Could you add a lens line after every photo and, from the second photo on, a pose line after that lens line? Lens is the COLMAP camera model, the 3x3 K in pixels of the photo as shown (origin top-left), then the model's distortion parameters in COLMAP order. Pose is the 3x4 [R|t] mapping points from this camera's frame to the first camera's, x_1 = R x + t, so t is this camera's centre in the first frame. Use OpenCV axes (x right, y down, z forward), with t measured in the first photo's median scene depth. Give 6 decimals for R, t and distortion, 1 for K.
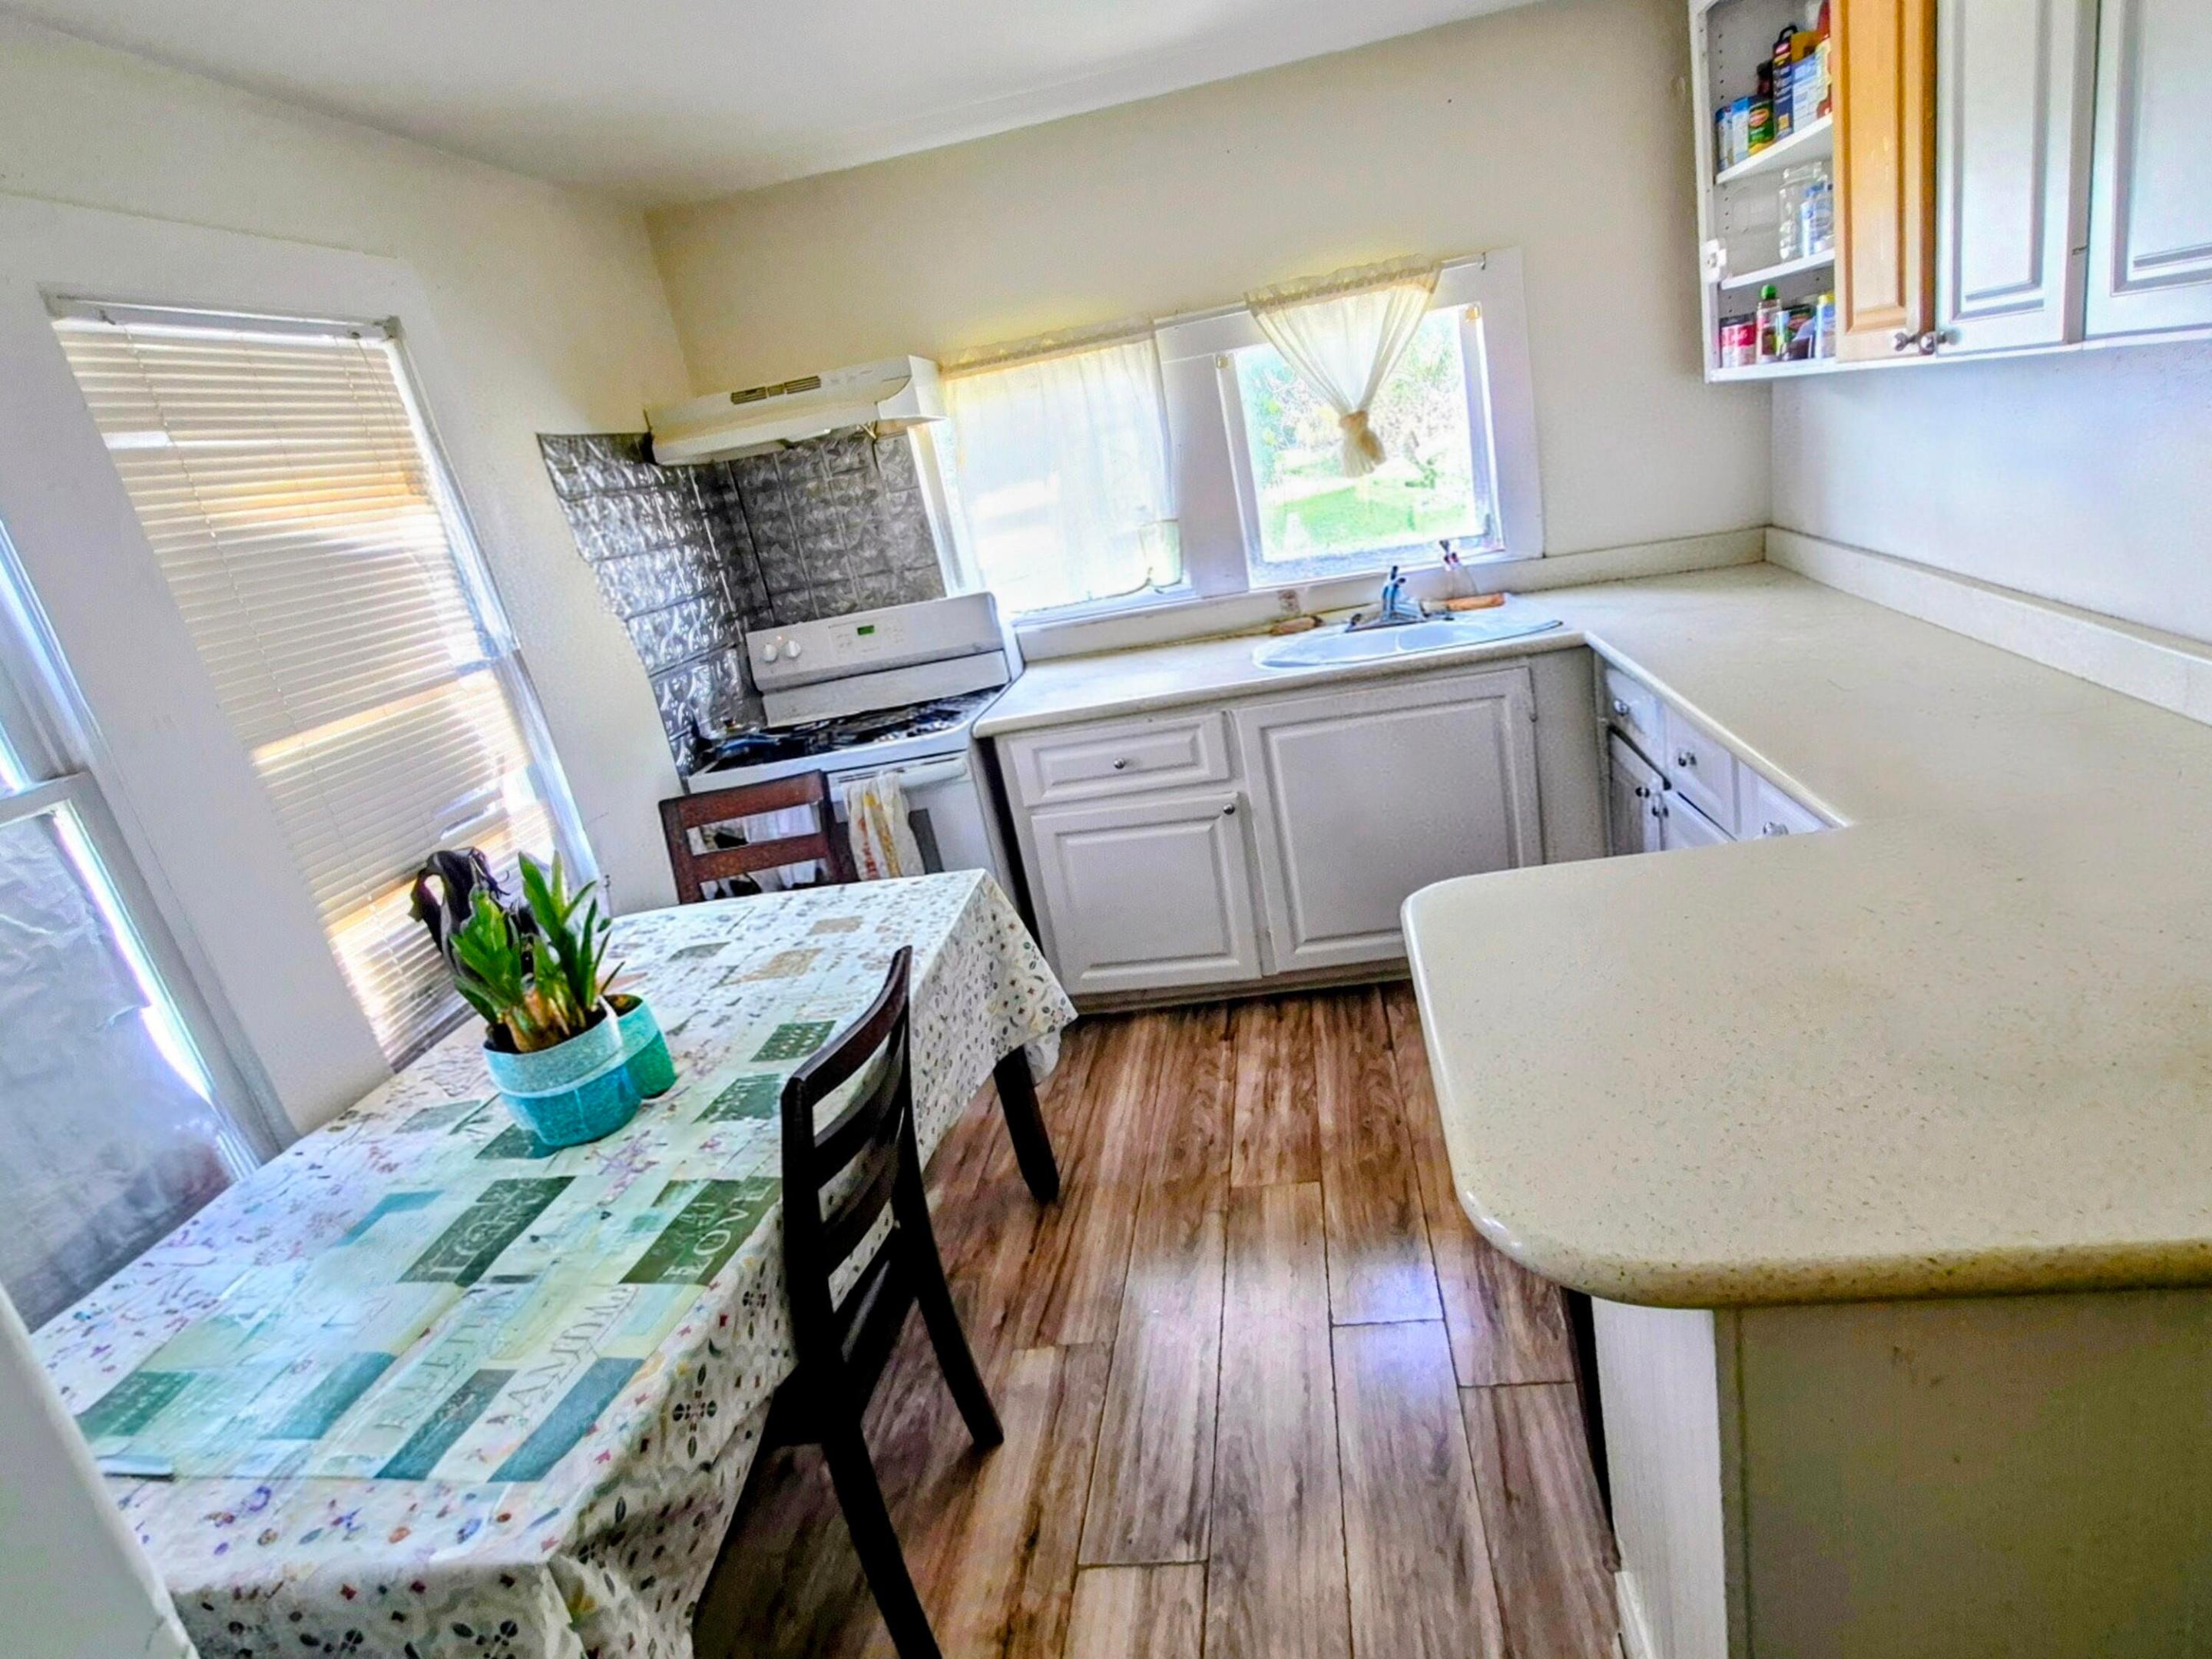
lens RADIAL K [[1149.0, 0, 1113.1], [0, 1149.0, 818.4], [0, 0, 1]] dist [0.002692, 0.000636]
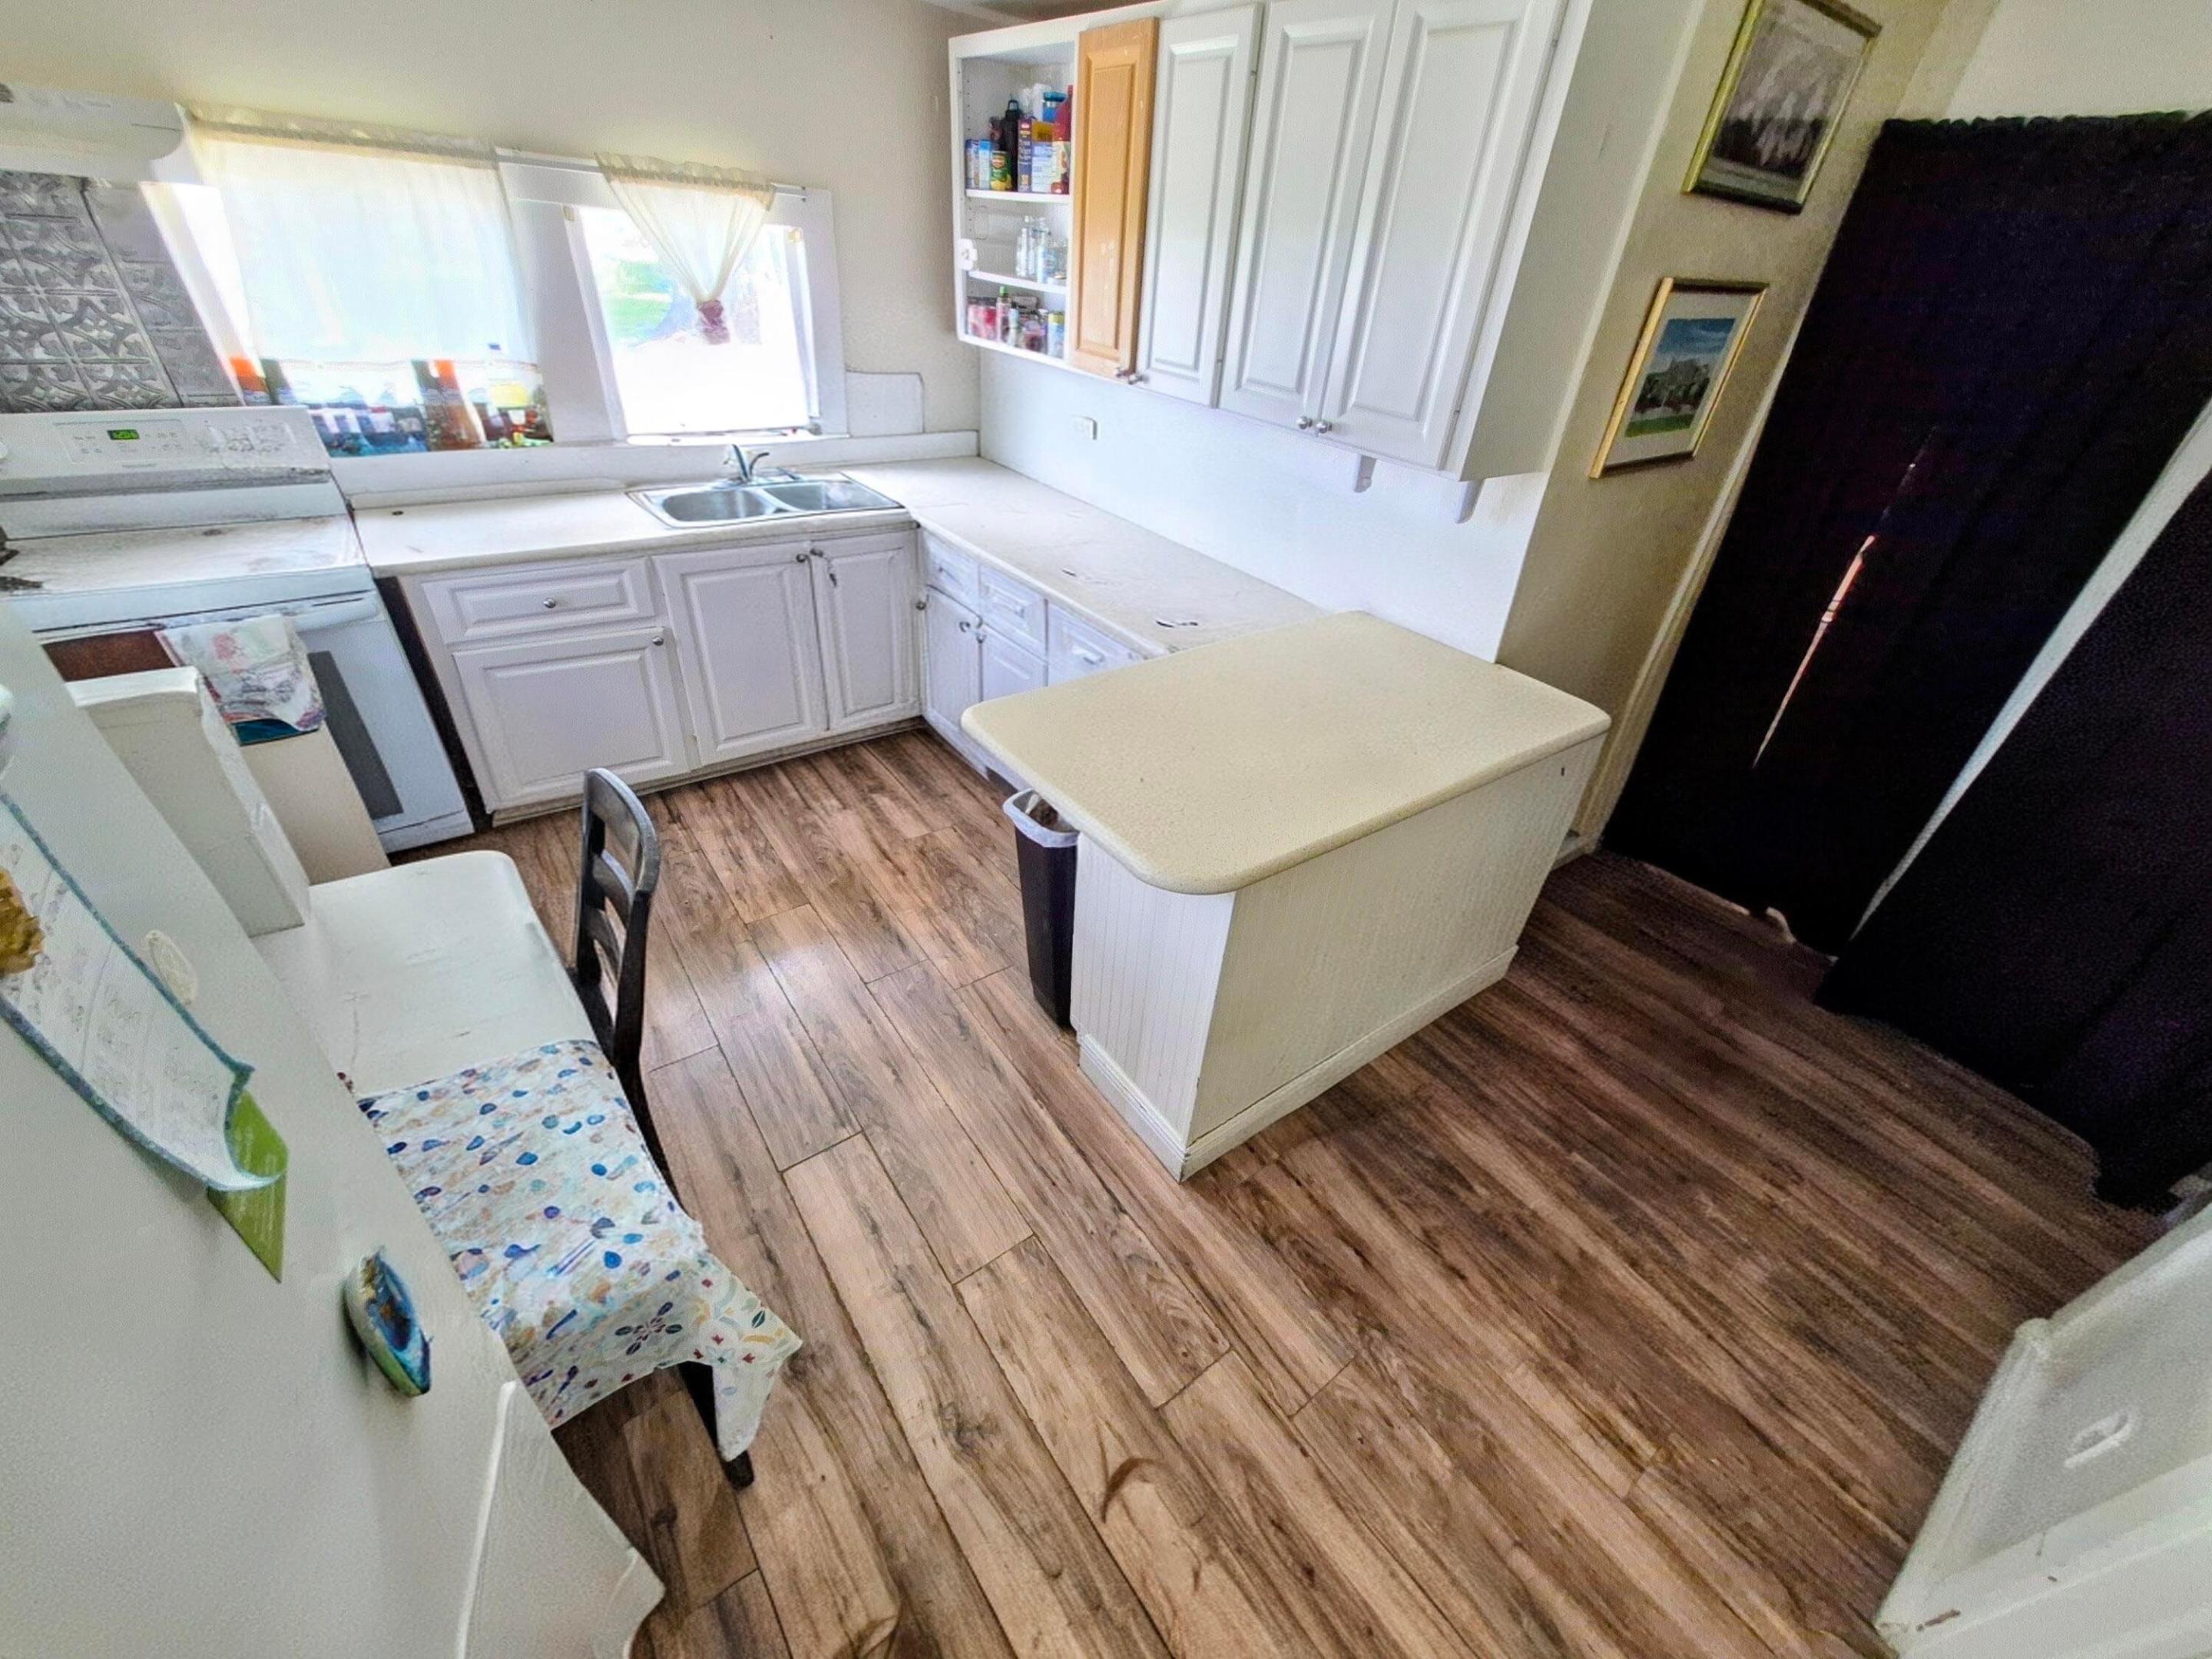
lens RADIAL K [[855.8, 0, 1106.0], [0, 855.8, 829.5], [0, 0, 1]] dist [0.000632, -0.000497]
pose [[0.693821, -0.189092, 0.694879, -0.244724], [0.009623, 0.967260, 0.253604, -0.041320], [-0.720083, -0.169269, 0.672925, 0.000485]]
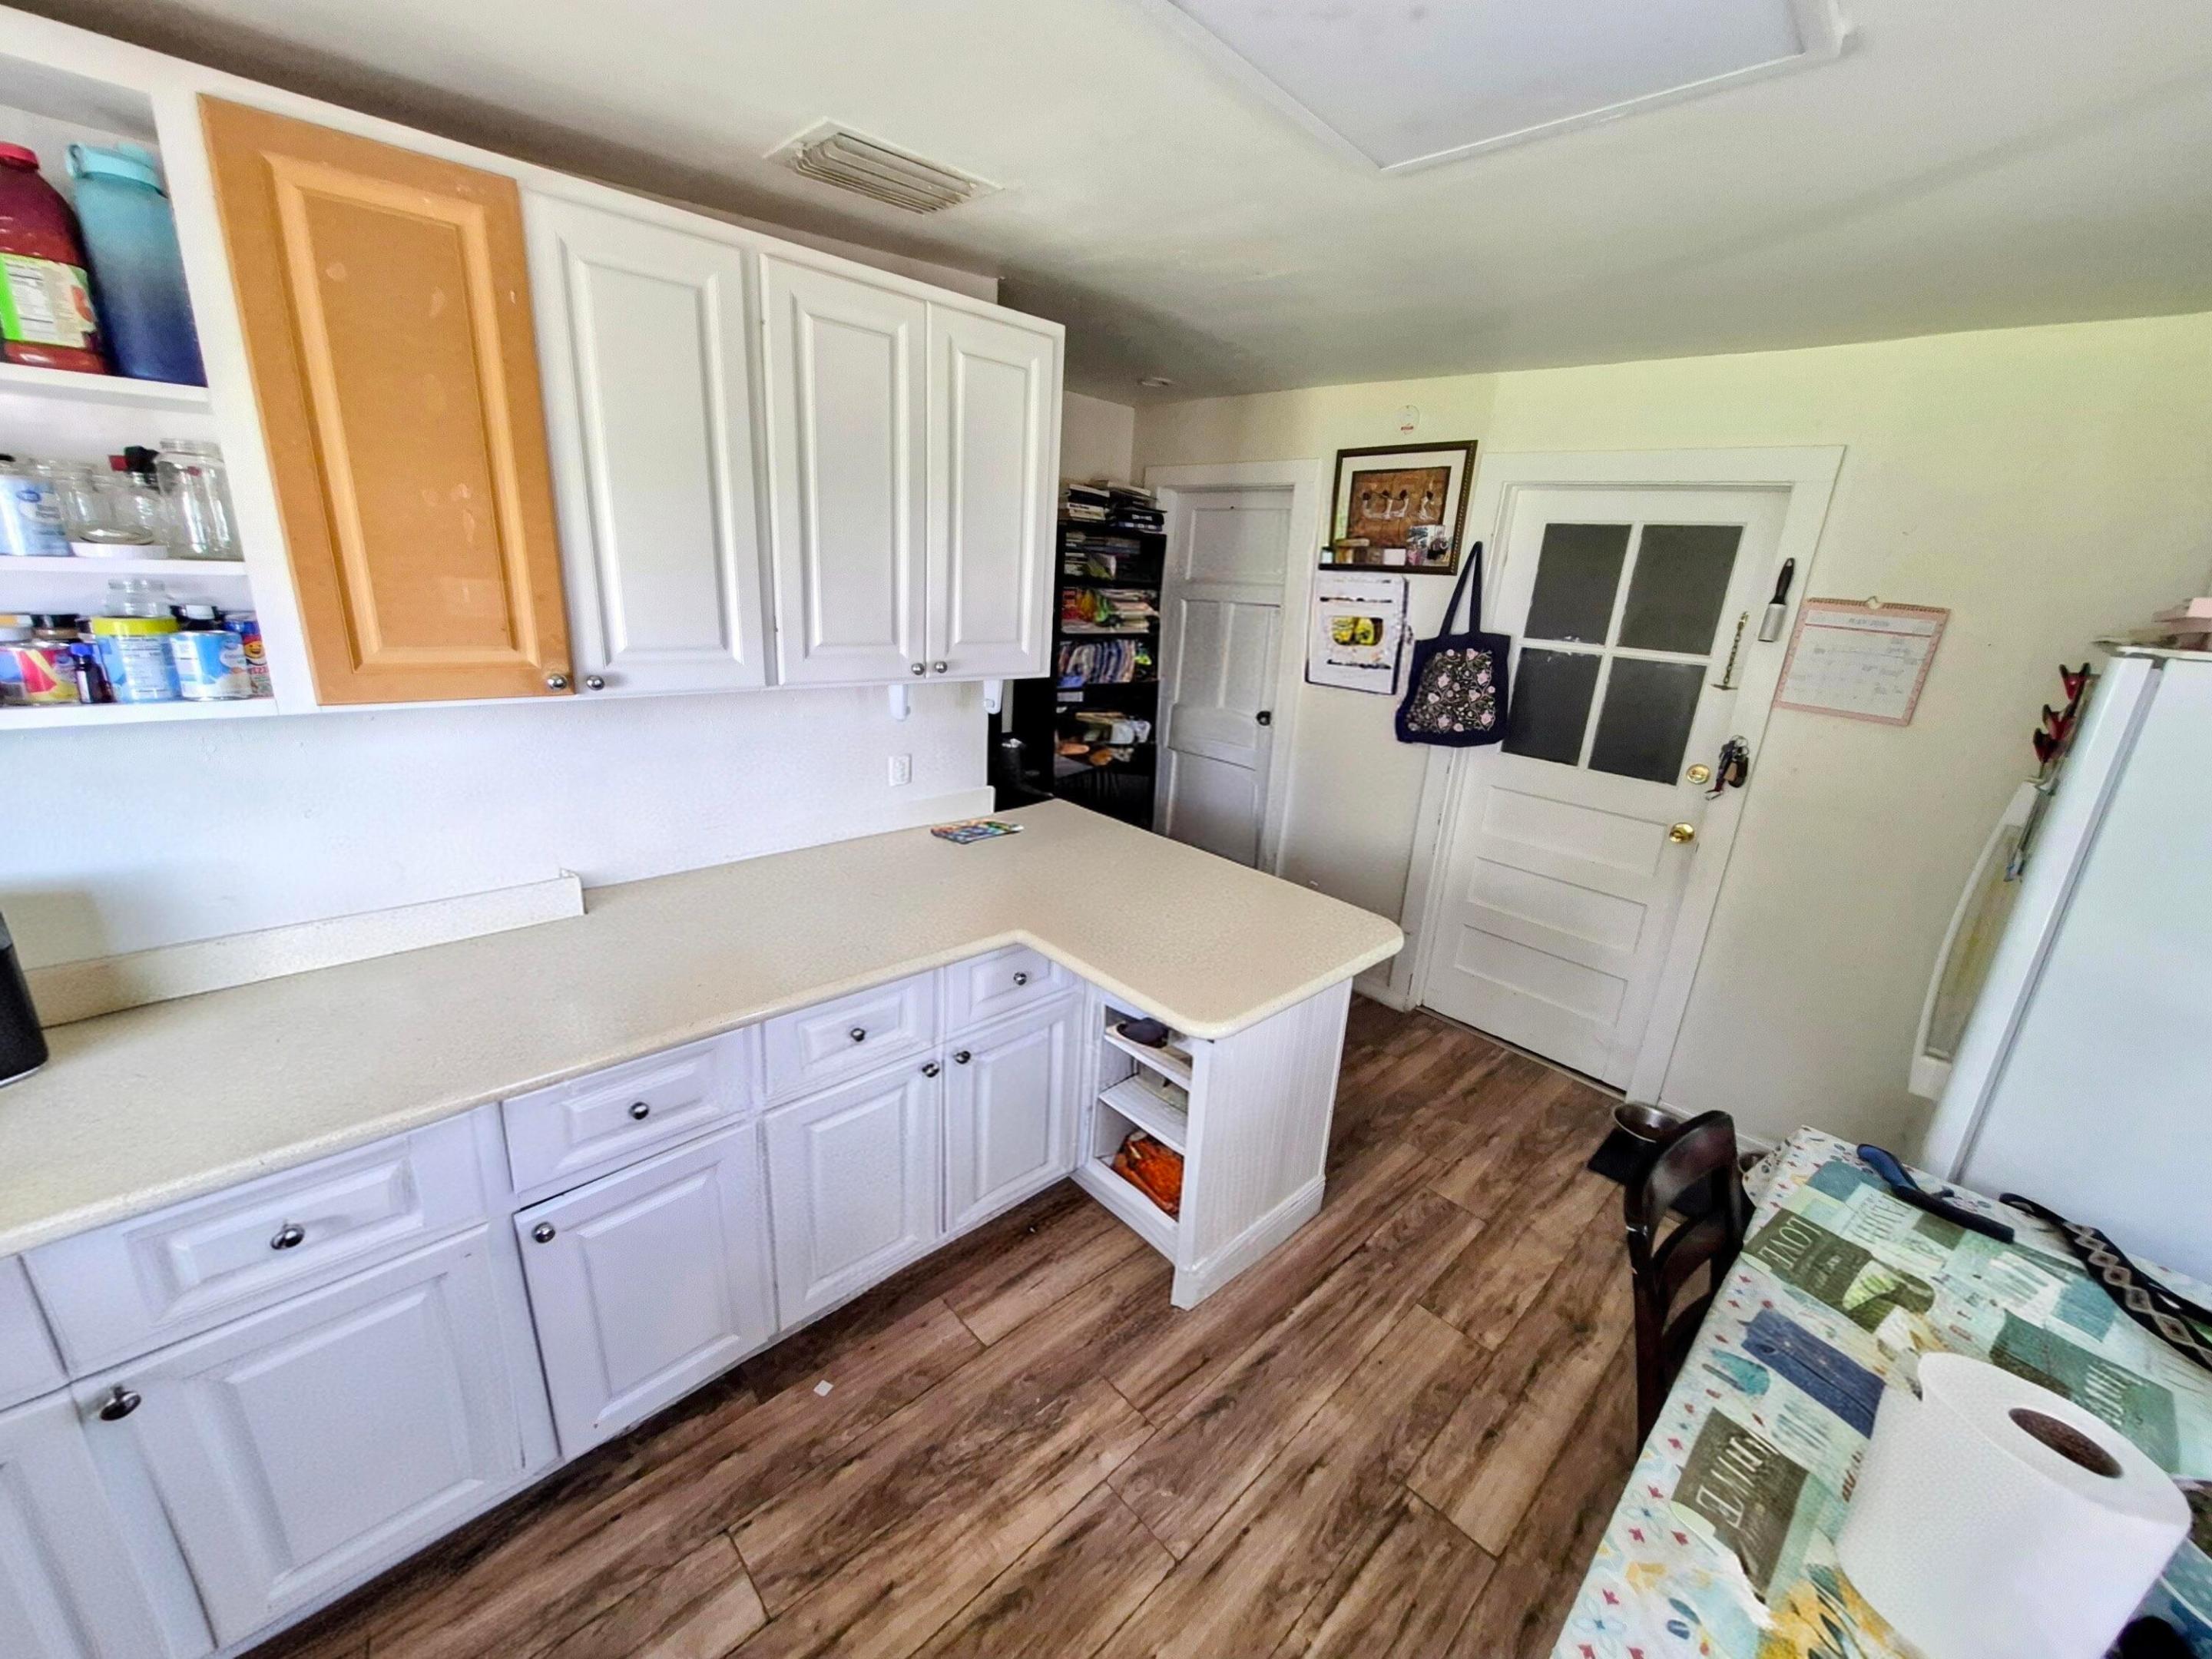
lens RADIAL K [[894.5, 0, 1109.4], [0, 894.5, 822.0], [0, 0, 1]] dist [-0.000858, -0.000168]
pose [[-0.780525, -0.042273, 0.623693, -0.154329], [0.267520, 0.879148, 0.394376, -0.312519], [-0.564990, 0.474671, -0.674888, 0.851613]]
